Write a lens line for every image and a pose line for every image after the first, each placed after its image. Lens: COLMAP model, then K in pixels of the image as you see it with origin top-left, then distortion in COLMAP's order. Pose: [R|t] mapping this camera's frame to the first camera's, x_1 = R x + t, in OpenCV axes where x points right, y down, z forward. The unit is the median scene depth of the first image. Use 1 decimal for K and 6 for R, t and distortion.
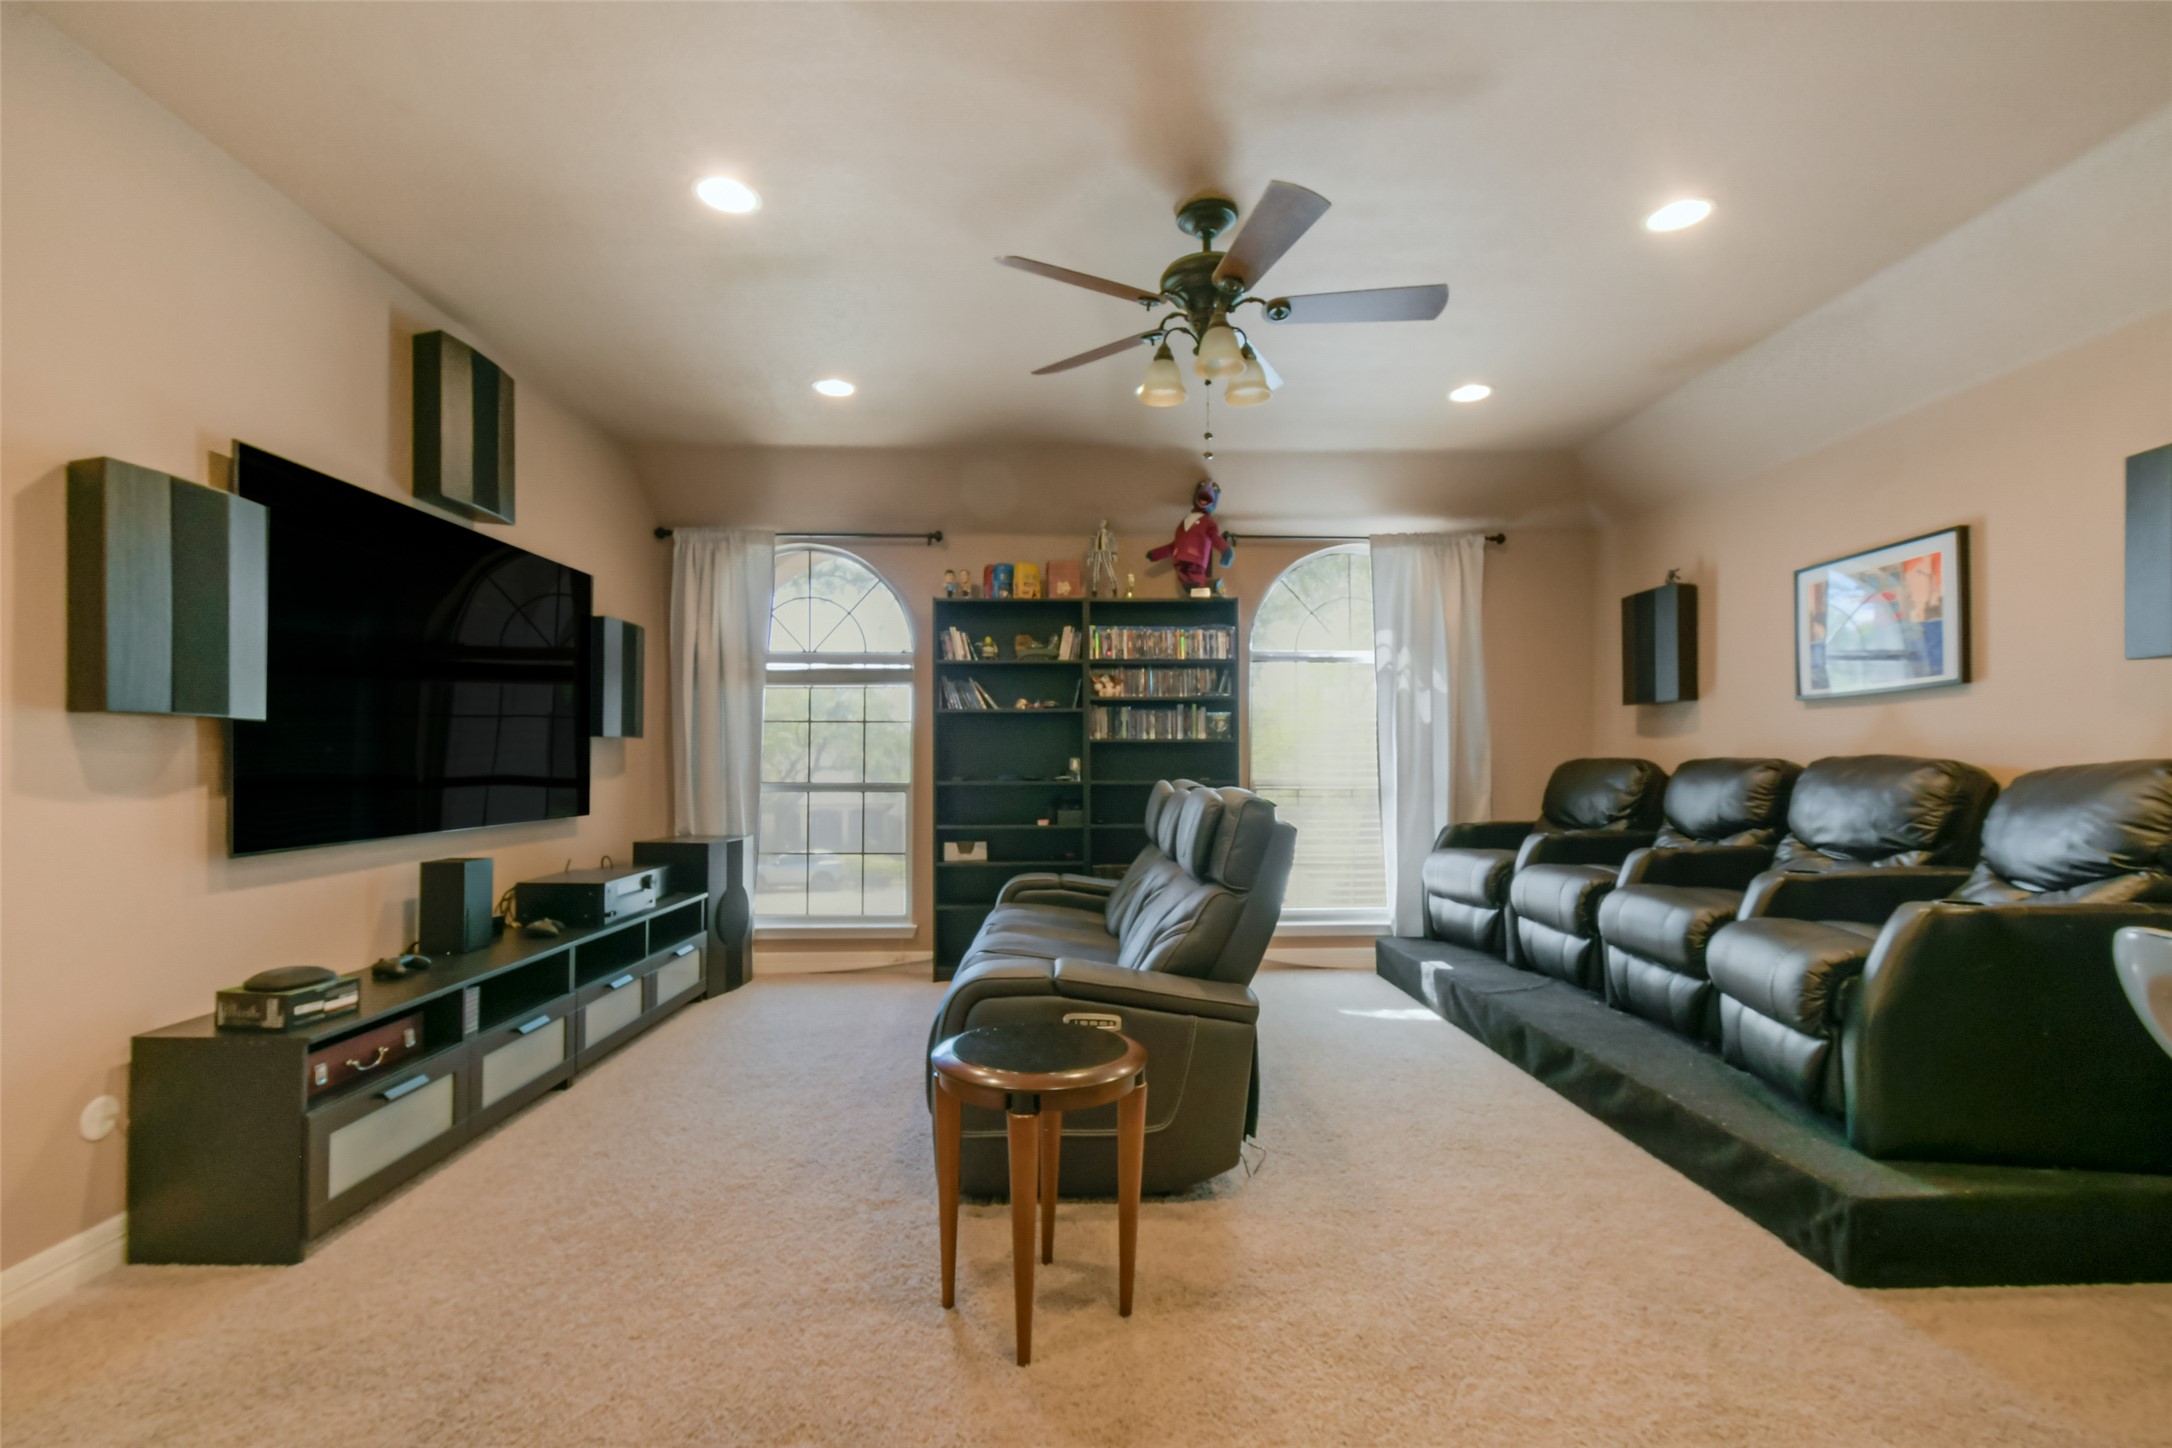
lens RADIAL K [[955.5, 0, 1082.3], [0, 955.5, 757.2], [0, 0, 1]] dist [0.000487, 0.000139]
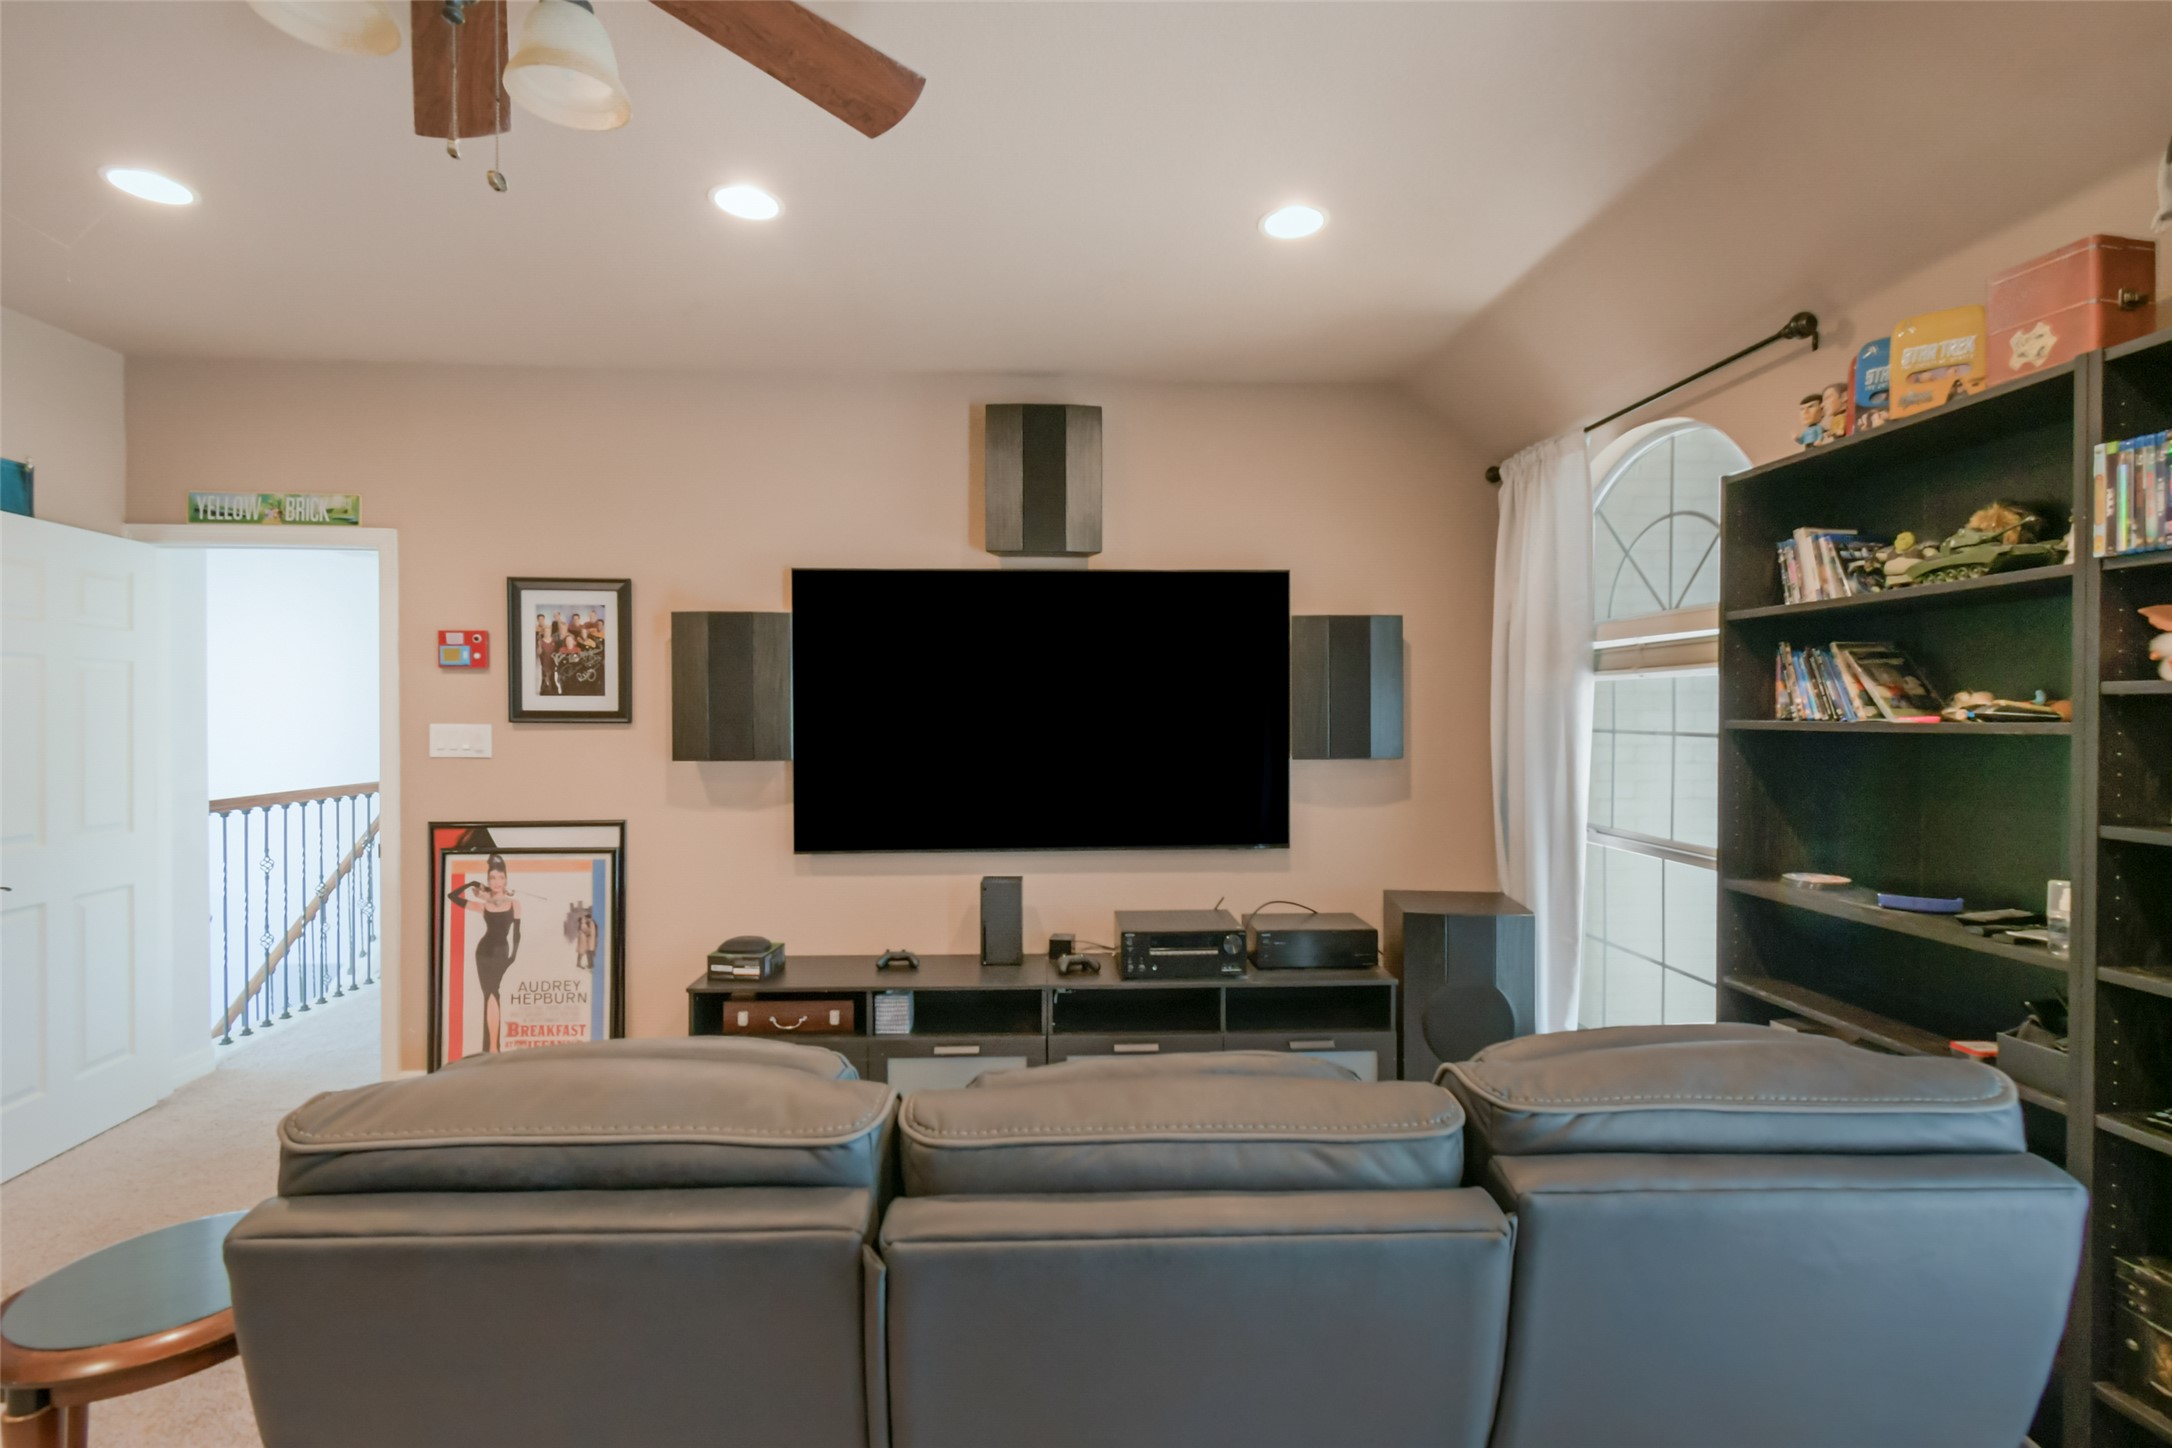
lens RADIAL K [[995.1, 0, 1113.1], [0, 995.1, 721.1], [0, 0, 1]] dist [0.000316, -0.000135]
pose [[0.034267, 0.012756, -0.999331, 0.305245], [0.000899, 0.999918, 0.012794, -0.055346], [0.999412, -0.001337, 0.034253, 0.676958]]
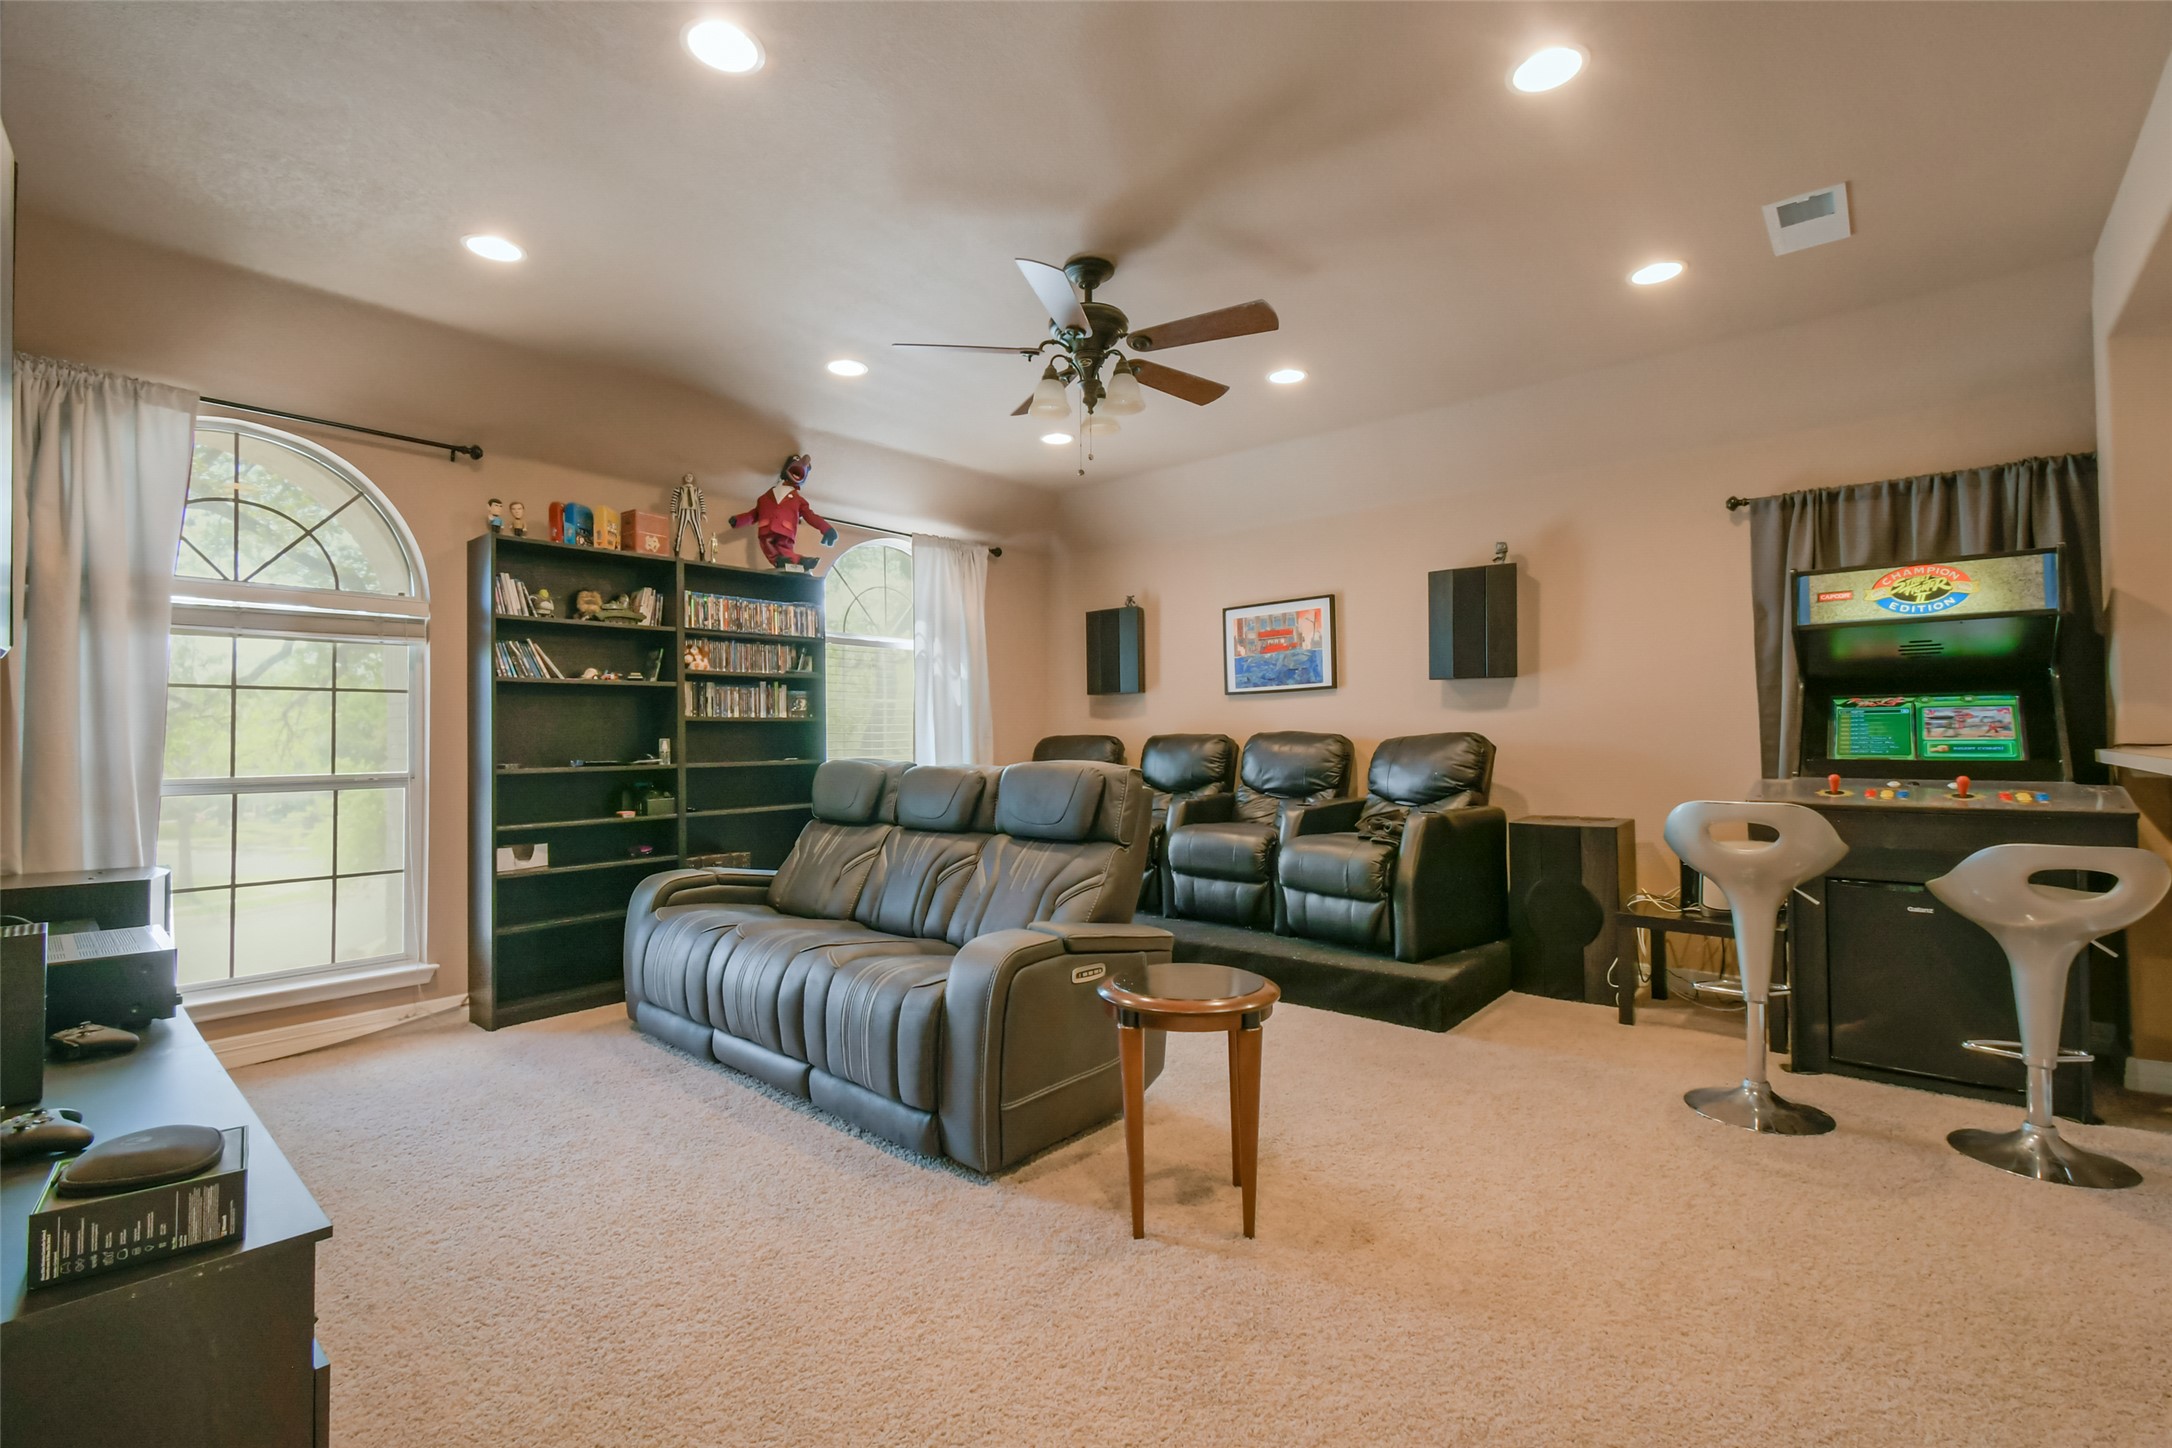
lens RADIAL K [[959.7, 0, 1086.0], [0, 959.7, 724.0], [0, 0, 1]] dist [0.000383, -0.000015]
pose [[0.677931, 0.003374, 0.735117, -0.393299], [0.007439, 0.999907, -0.011449, 0.000479], [-0.735088, 0.013230, 0.677843, 0.116739]]
